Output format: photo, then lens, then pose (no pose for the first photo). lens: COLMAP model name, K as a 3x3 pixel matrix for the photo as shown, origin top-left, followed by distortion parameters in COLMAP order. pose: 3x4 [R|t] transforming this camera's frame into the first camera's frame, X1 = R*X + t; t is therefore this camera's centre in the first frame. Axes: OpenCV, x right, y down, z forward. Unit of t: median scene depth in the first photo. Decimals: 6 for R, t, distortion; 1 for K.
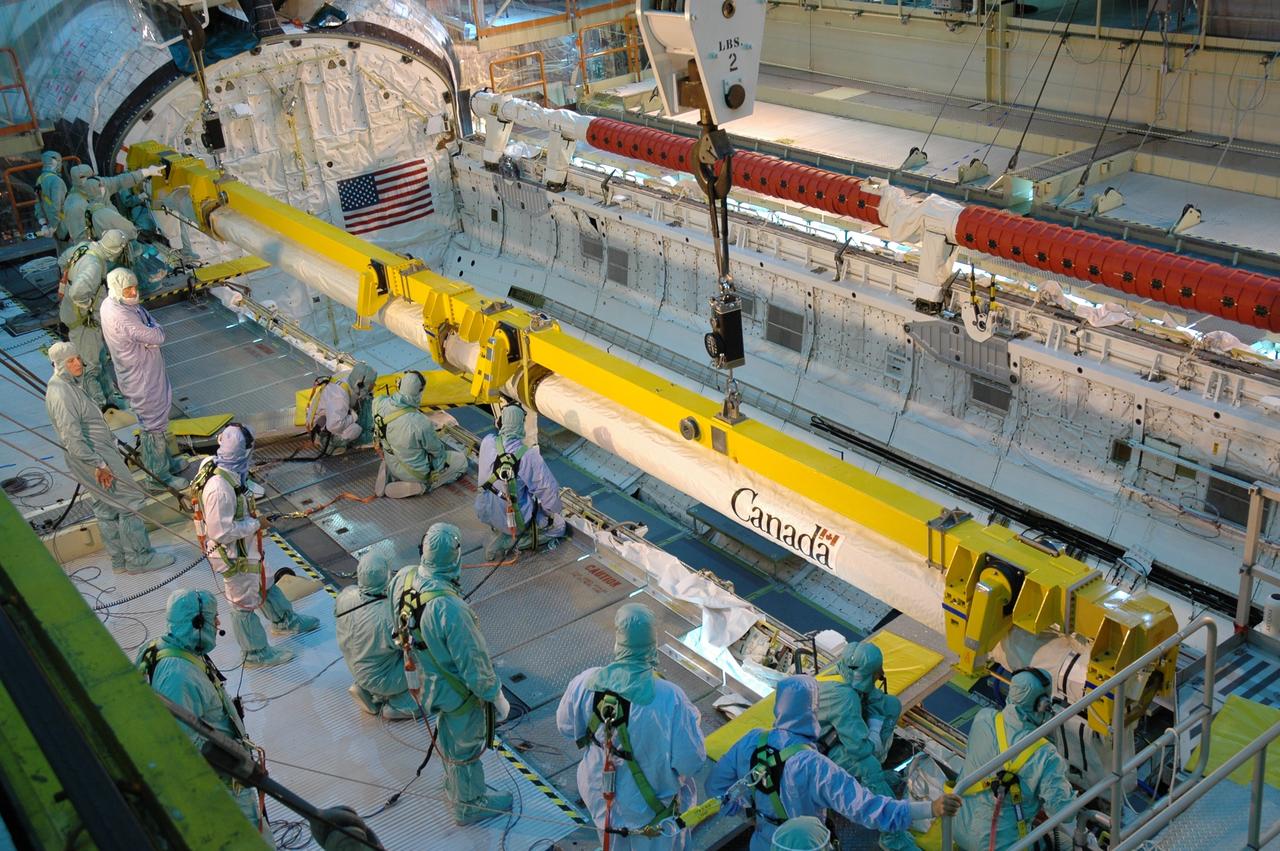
lens RADIAL K [[1409.4, 0, 640.0], [0, 1409.4, 425.5], [0, 0, 1]] dist [-0.056709, 0.273121]
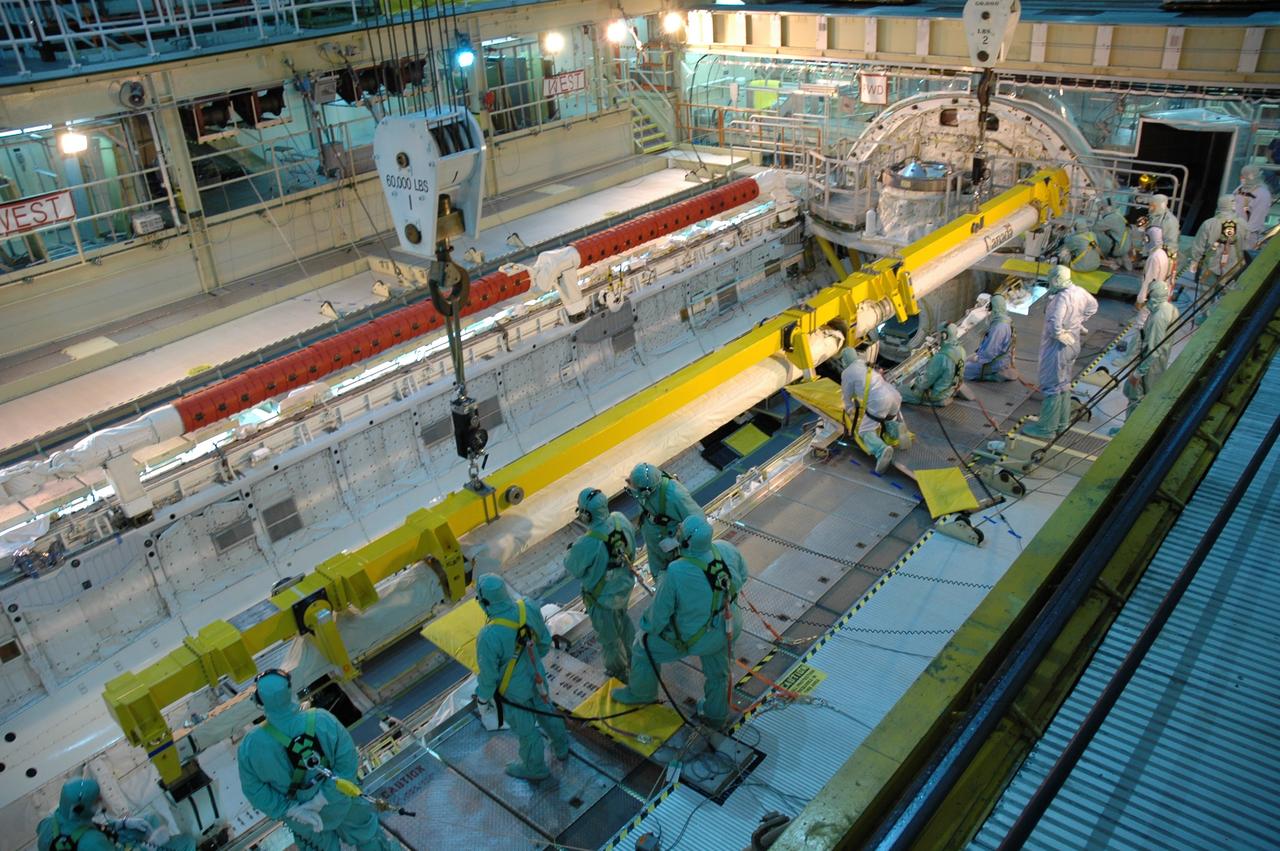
lens RADIAL K [[1001.8, 0, 640.0], [0, 1001.8, 425.5], [0, 0, 1]] dist [-0.174876, 0.169252]
pose [[-0.222235, -0.354494, 0.908265, -0.761542], [0.492268, 0.763310, 0.418366, -0.380683], [-0.841596, 0.540085, 0.004872, 0.929985]]
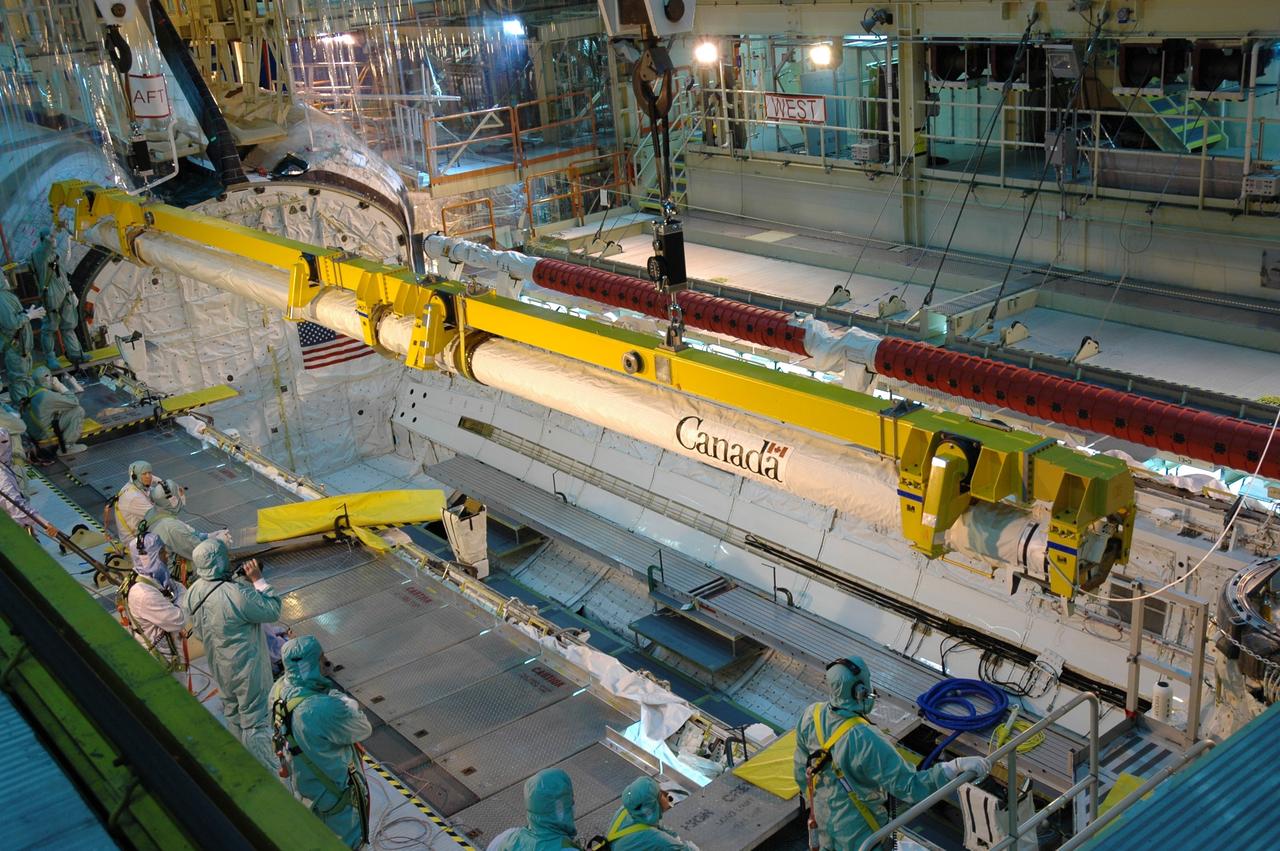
lens RADIAL K [[1409.4, 0, 640.0], [0, 1409.4, 425.5], [0, 0, 1]] dist [-0.056709, 0.273121]
pose [[0.999294, -0.004898, 0.037255, 0.003044], [0.008619, 0.994911, -0.100386, 0.016749], [-0.036574, 0.100636, 0.994251, -0.058651]]
